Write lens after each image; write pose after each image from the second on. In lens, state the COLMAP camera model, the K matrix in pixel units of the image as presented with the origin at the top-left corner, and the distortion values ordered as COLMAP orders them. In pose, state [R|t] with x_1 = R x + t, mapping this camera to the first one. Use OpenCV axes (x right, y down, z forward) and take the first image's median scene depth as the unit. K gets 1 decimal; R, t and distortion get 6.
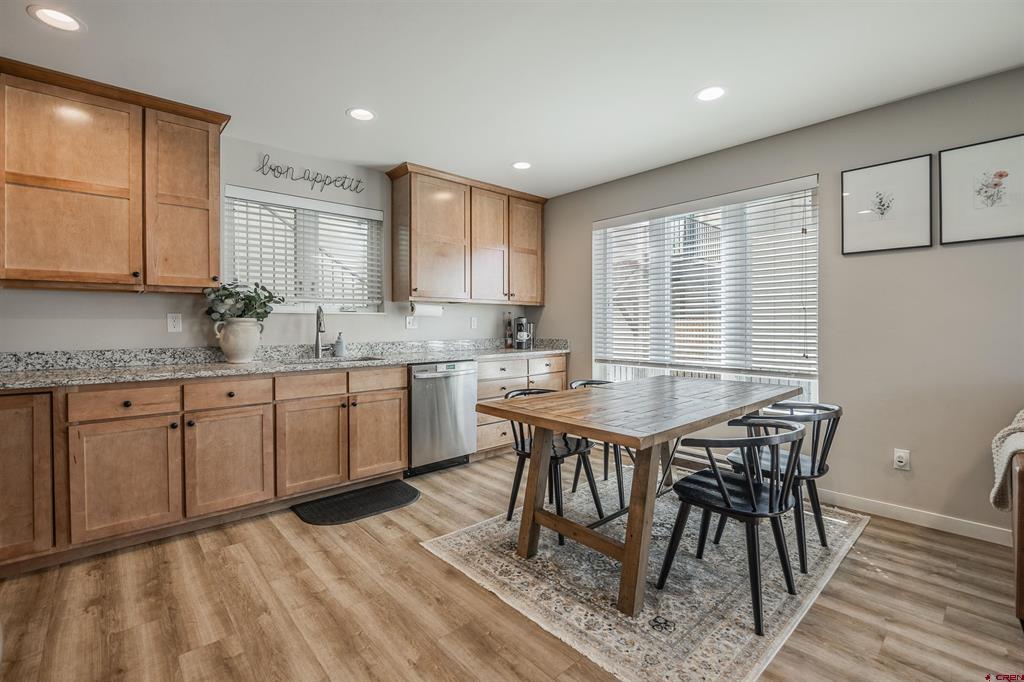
lens RADIAL K [[451.5, 0, 499.2], [0, 451.5, 329.5], [0, 0, 1]] dist [-0.017618, 0.001400]
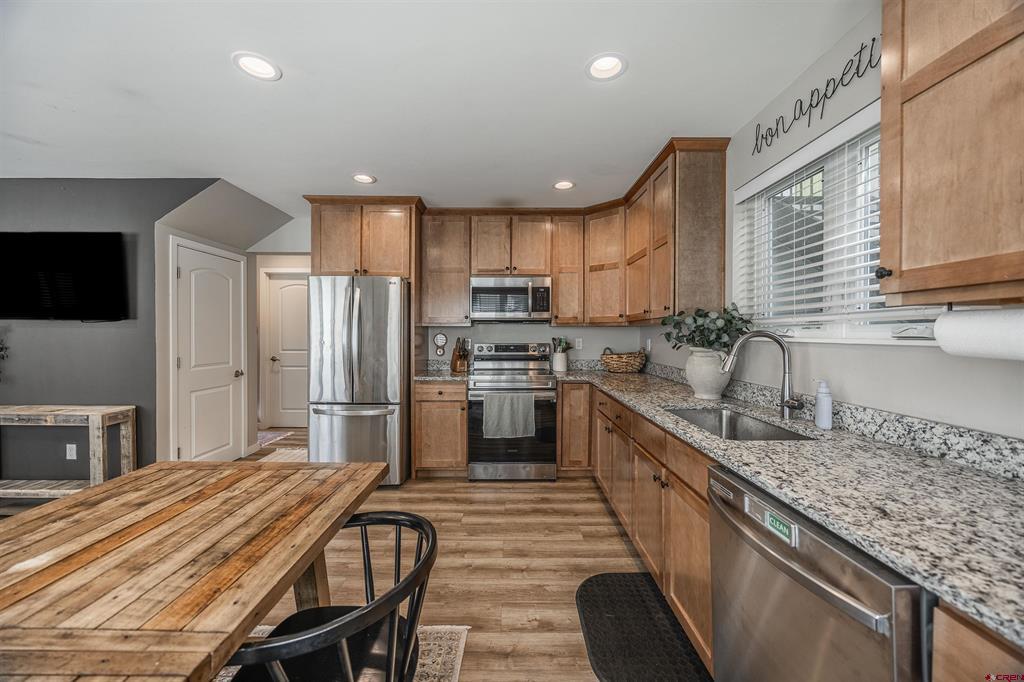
lens RADIAL K [[386.8, 0, 509.9], [0, 386.8, 336.9], [0, 0, 1]] dist [-0.003999, -0.000104]
pose [[-0.659898, 0.006570, -0.751326, 0.256688], [-0.010123, 0.999793, 0.017633, -0.057839], [0.751287, 0.019242, -0.659696, 1.284448]]
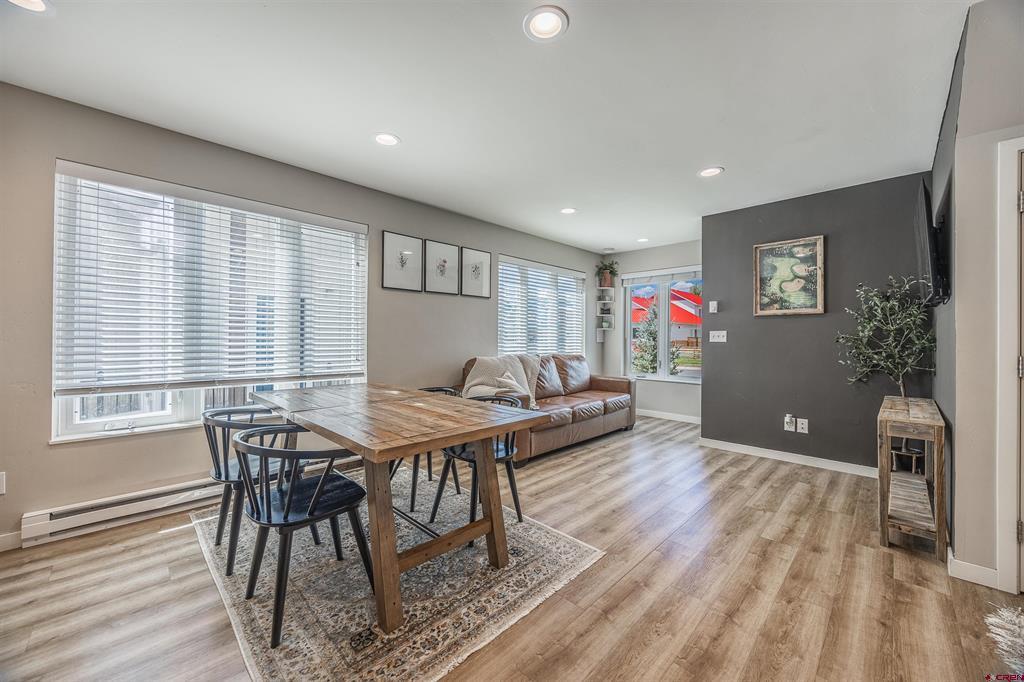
lens RADIAL K [[386.8, 0, 510.6], [0, 386.8, 338.8], [0, 0, 1]] dist [-0.003999, -0.000104]
pose [[-0.071850, -0.000740, 0.997415, -0.507663], [0.001950, 0.999998, 0.000882, -0.001918], [-0.997414, 0.002008, -0.071849, 0.673715]]
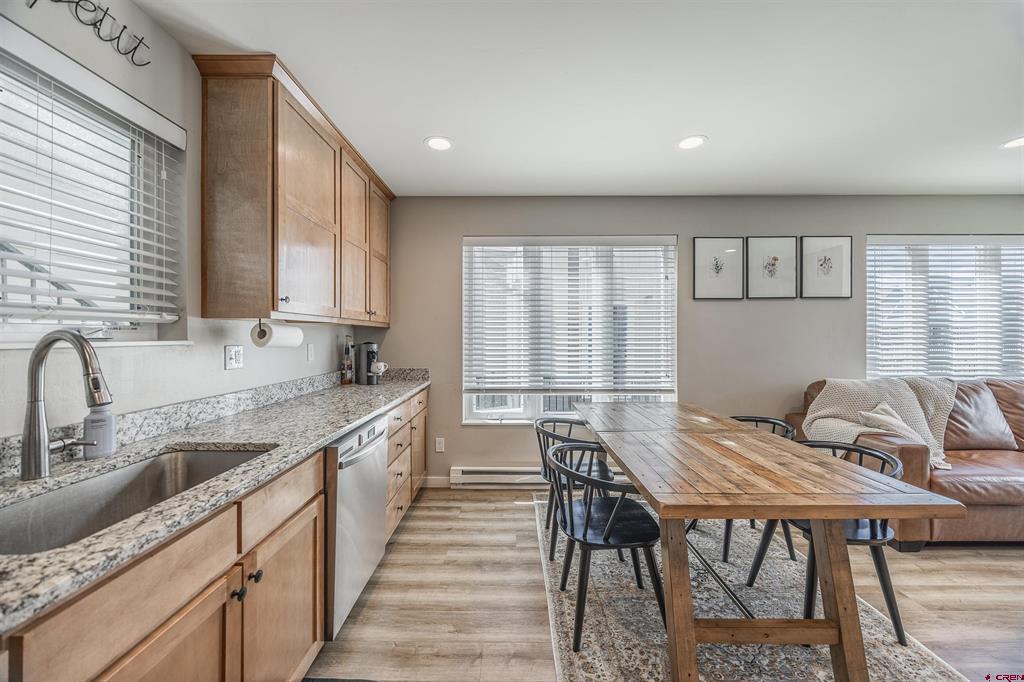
lens RADIAL K [[386.8, 0, 509.7], [0, 386.8, 337.6], [0, 0, 1]] dist [-0.003999, -0.000104]
pose [[0.663381, 0.000156, 0.748282, -0.462553], [0.007467, 0.999949, -0.006829, -0.048086], [-0.748245, 0.010117, 0.663346, 0.643536]]
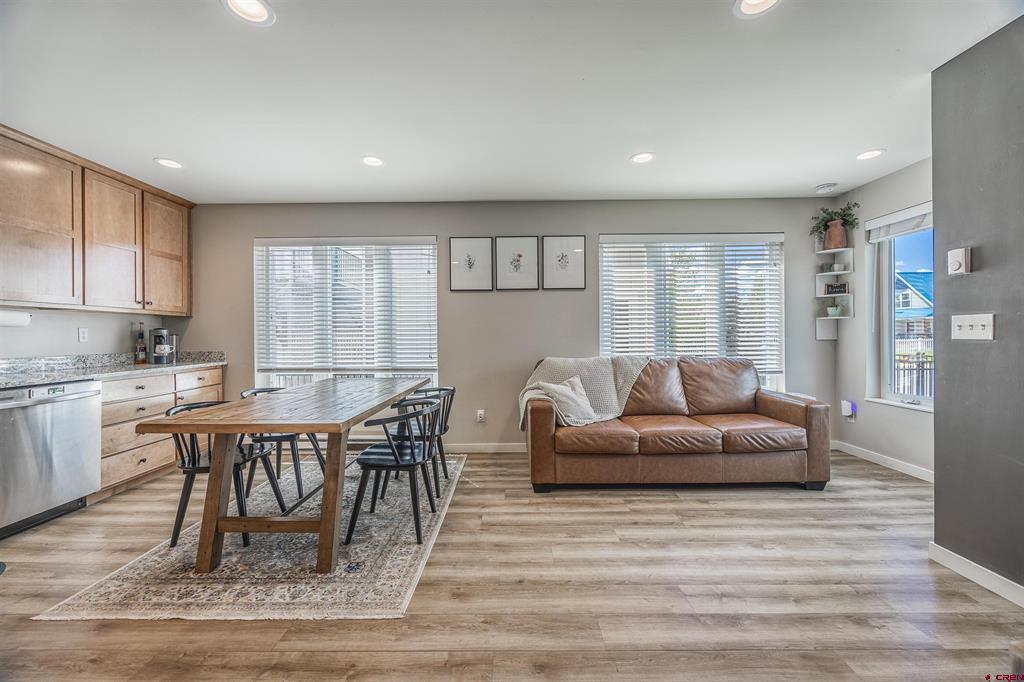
lens RADIAL K [[386.8, 0, 511.4], [0, 386.8, 337.5], [0, 0, 1]] dist [-0.003999, -0.000104]
pose [[0.663135, -0.006175, 0.748474, -0.102304], [0.012249, 0.999922, -0.002603, 0.002410], [-0.748399, 0.010894, 0.663159, -0.053070]]
